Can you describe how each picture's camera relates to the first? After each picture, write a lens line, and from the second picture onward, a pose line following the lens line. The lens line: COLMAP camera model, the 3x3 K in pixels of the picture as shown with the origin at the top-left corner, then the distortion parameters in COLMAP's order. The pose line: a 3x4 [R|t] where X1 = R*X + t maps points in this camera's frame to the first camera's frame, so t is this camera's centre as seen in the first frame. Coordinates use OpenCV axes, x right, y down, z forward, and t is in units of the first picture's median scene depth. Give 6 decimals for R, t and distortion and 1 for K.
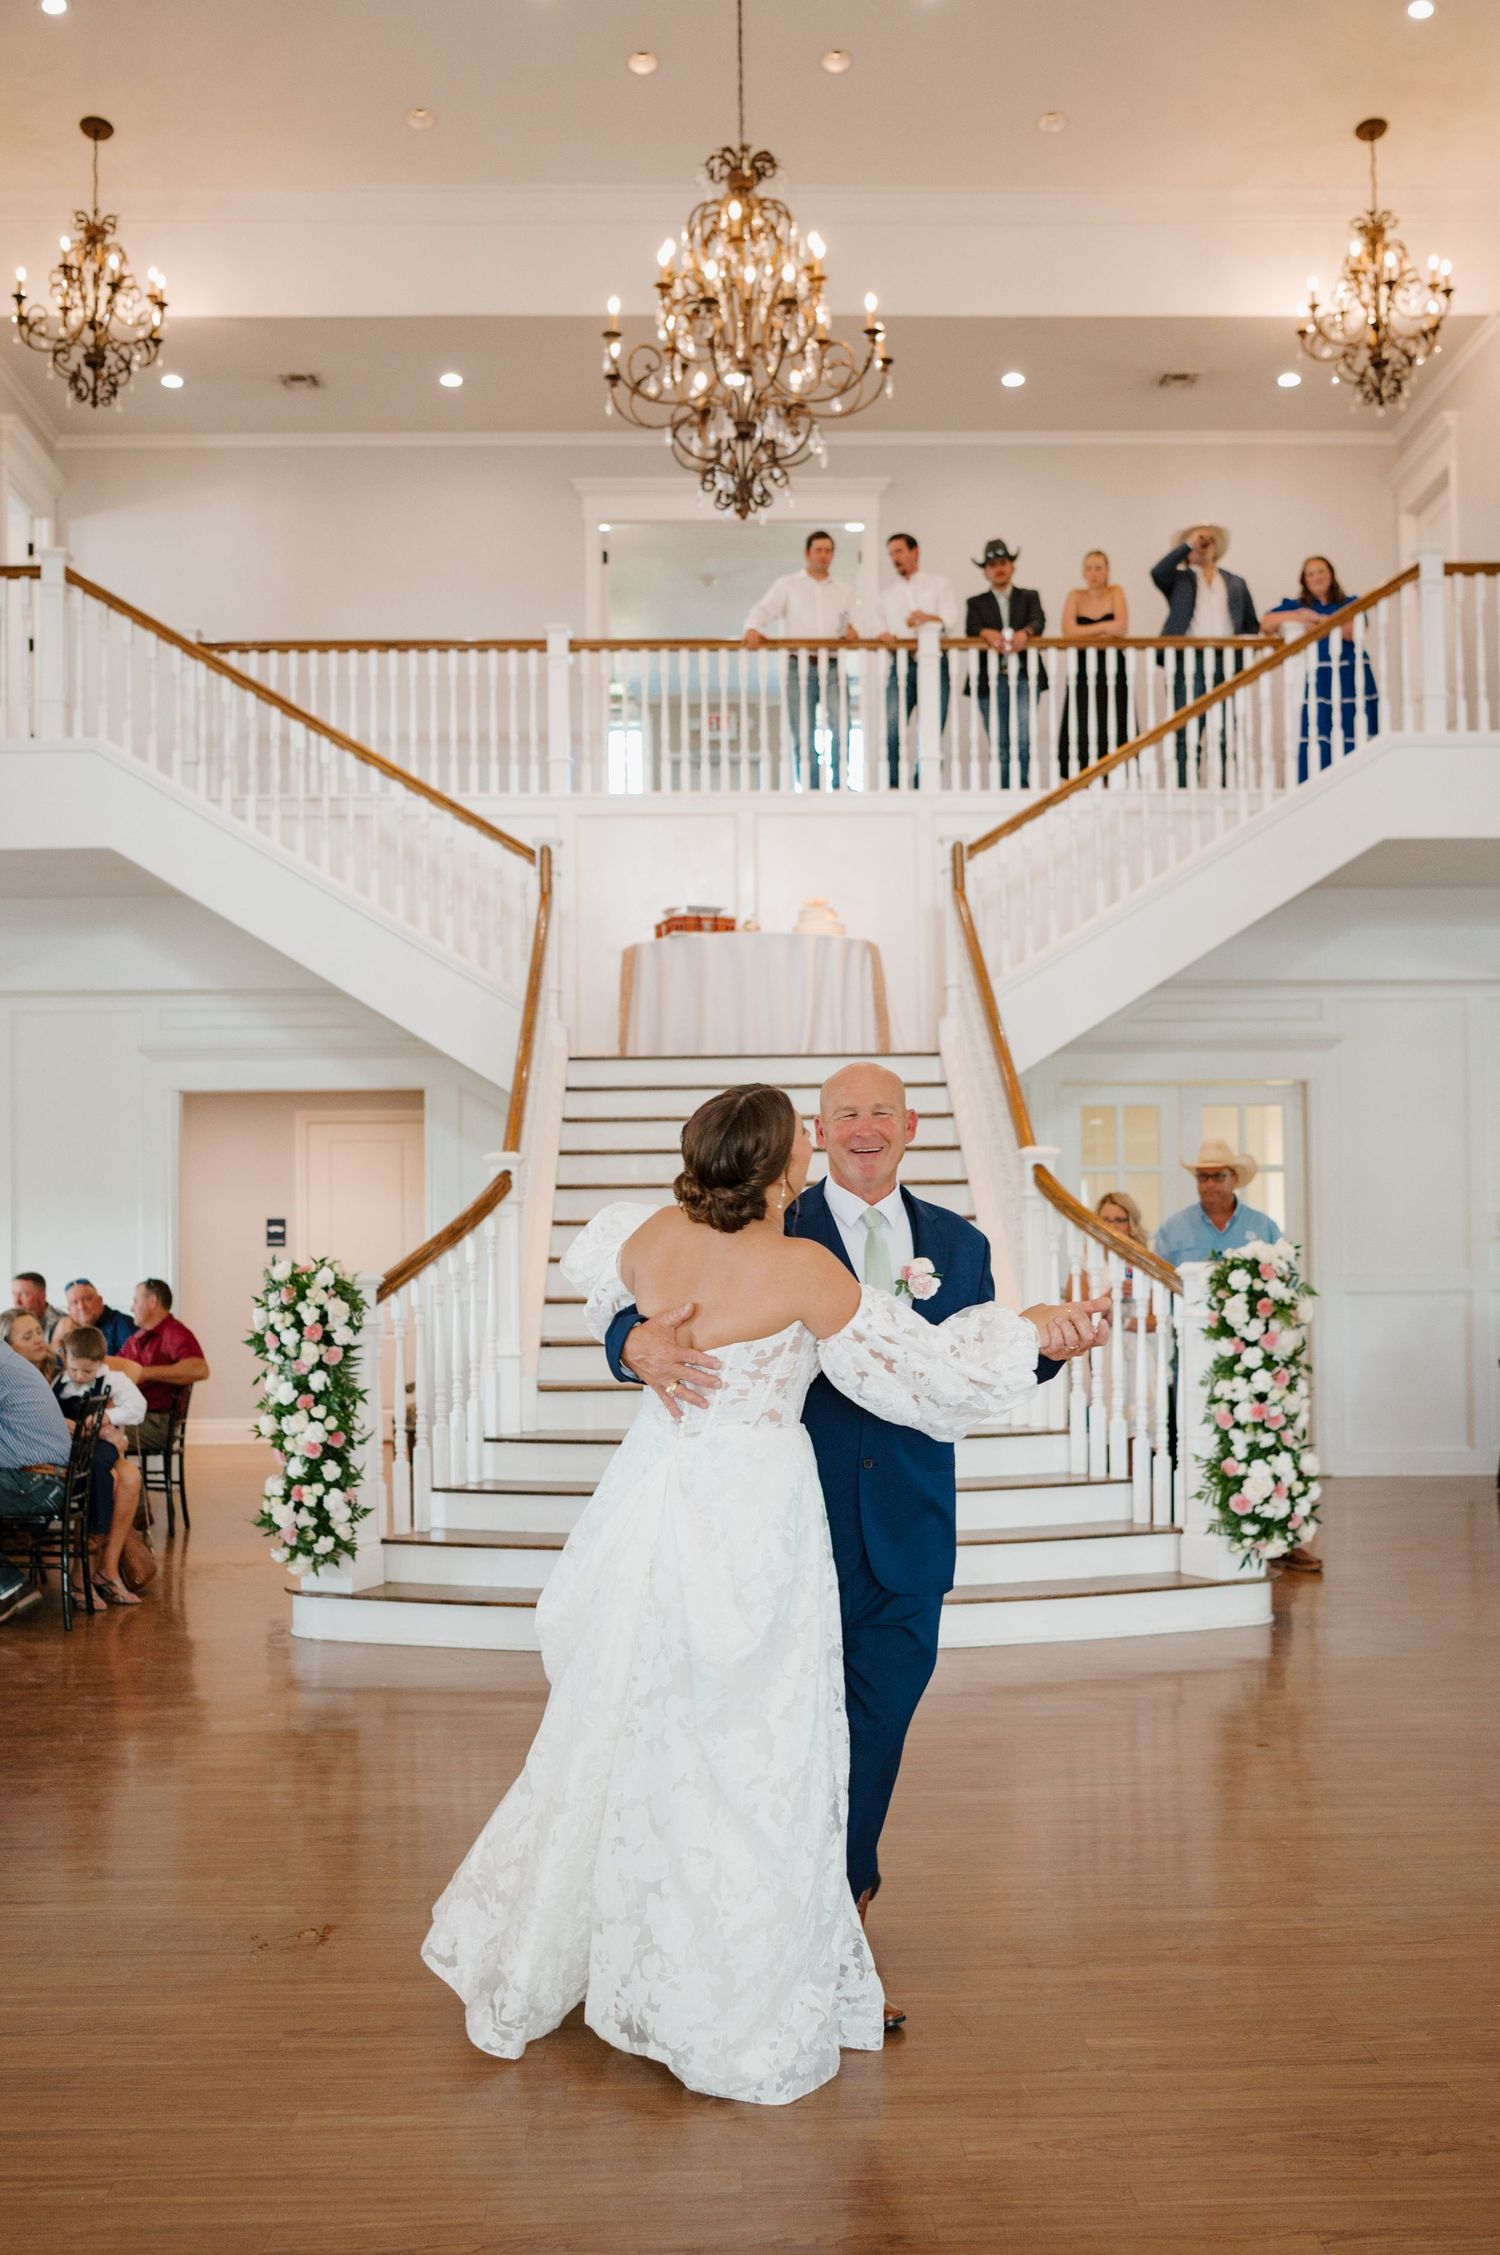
lens RADIAL K [[2151.4, 0, 710.7], [0, 2151.4, 1164.3], [0, 0, 1]] dist [-0.007913, 0.000000]
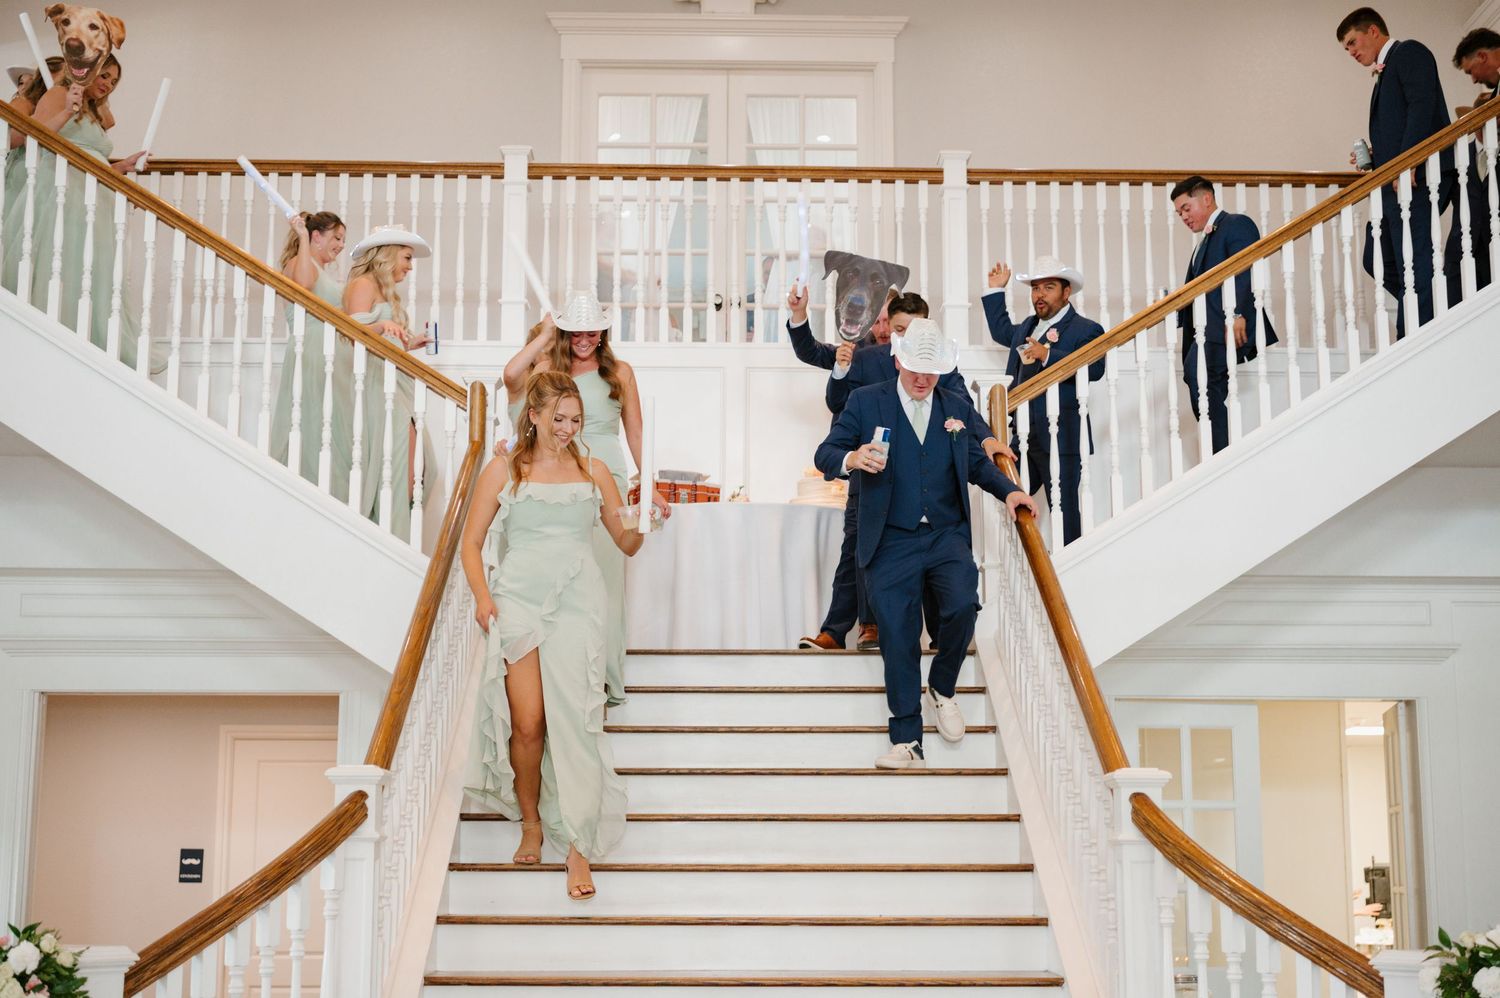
lens RADIAL K [[2054.1, 0, 705.3], [0, 2054.1, 511.2], [0, 0, 1]] dist [-0.007304, 0.000000]
pose [[0.999872, 0.013285, -0.008906, 0.014416], [-0.014386, 0.990367, -0.137717, 0.002183], [0.006991, 0.137827, 0.990432, 0.251708]]
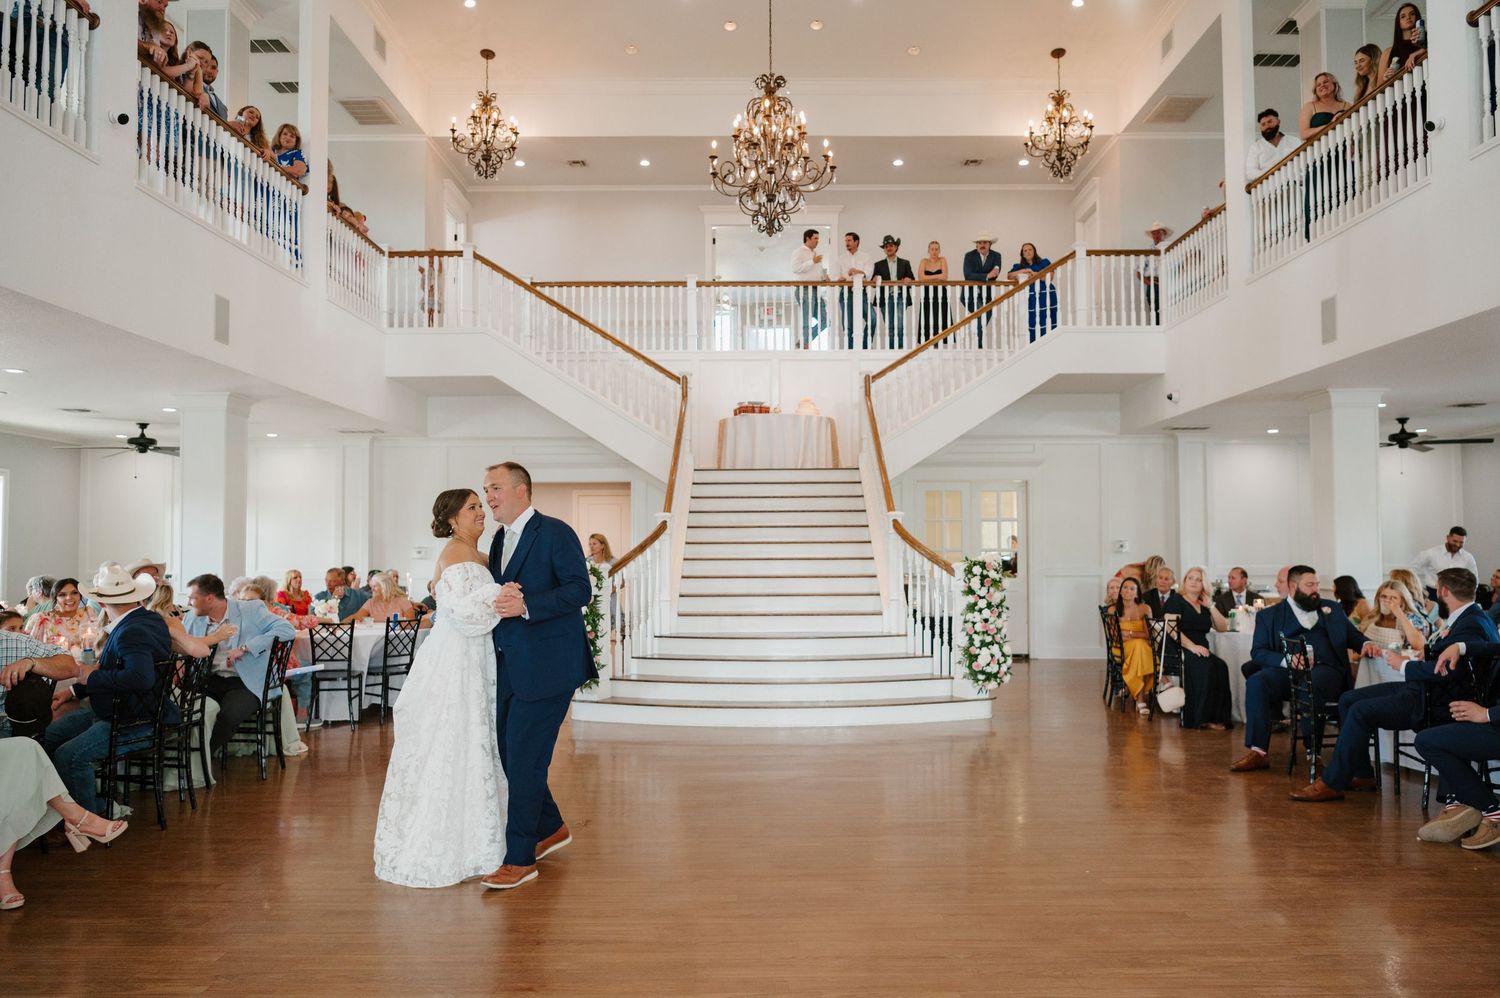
lens RADIAL K [[1029.9, 0, 752.0], [0, 1029.9, 506.5], [0, 0, 1]] dist [0.010808, 0.002548]
pose [[0.999836, 0.005968, -0.017082, 0.013173], [-0.006069, 0.999964, -0.005868, -0.004715], [0.017046, 0.005970, 0.999837, -0.079655]]
